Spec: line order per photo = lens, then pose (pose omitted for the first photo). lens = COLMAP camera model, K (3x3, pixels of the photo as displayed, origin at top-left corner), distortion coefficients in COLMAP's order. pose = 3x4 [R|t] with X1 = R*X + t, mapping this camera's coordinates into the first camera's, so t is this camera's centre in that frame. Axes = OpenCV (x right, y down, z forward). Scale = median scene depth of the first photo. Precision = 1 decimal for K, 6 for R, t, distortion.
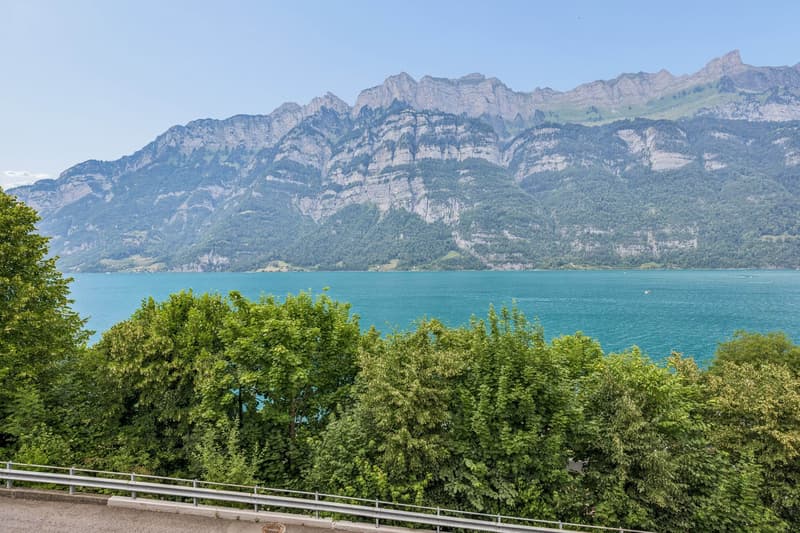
lens RADIAL K [[438.9, 0, 400.0], [0, 438.9, 266.5], [0, 0, 1]] dist [0.000751, -0.000104]
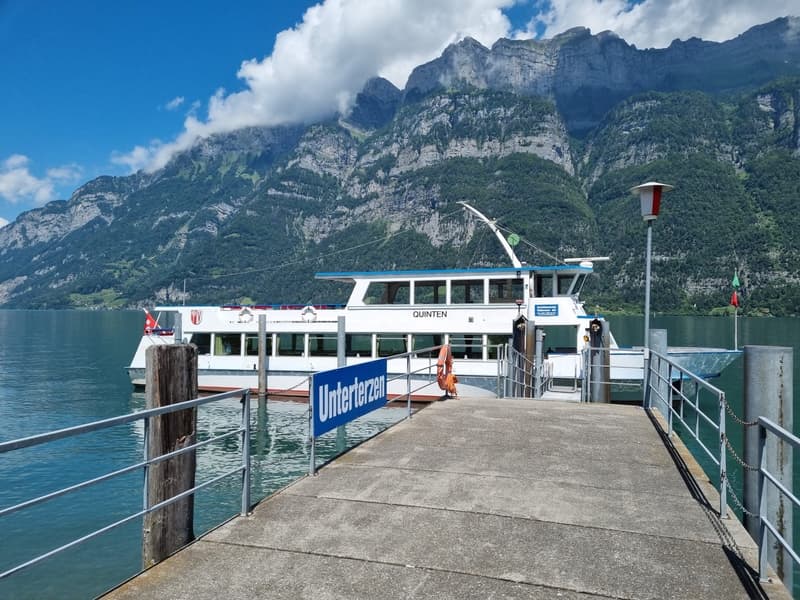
lens RADIAL K [[602.5, 0, 402.0], [0, 602.5, 310.4], [0, 0, 1]] dist [0.049864, -0.001031]
pose [[0.967600, 0.019401, -0.251742, 0.194857], [-0.020637, 0.999784, -0.002273, 0.004660], [0.251644, 0.007395, 0.967792, 0.028816]]
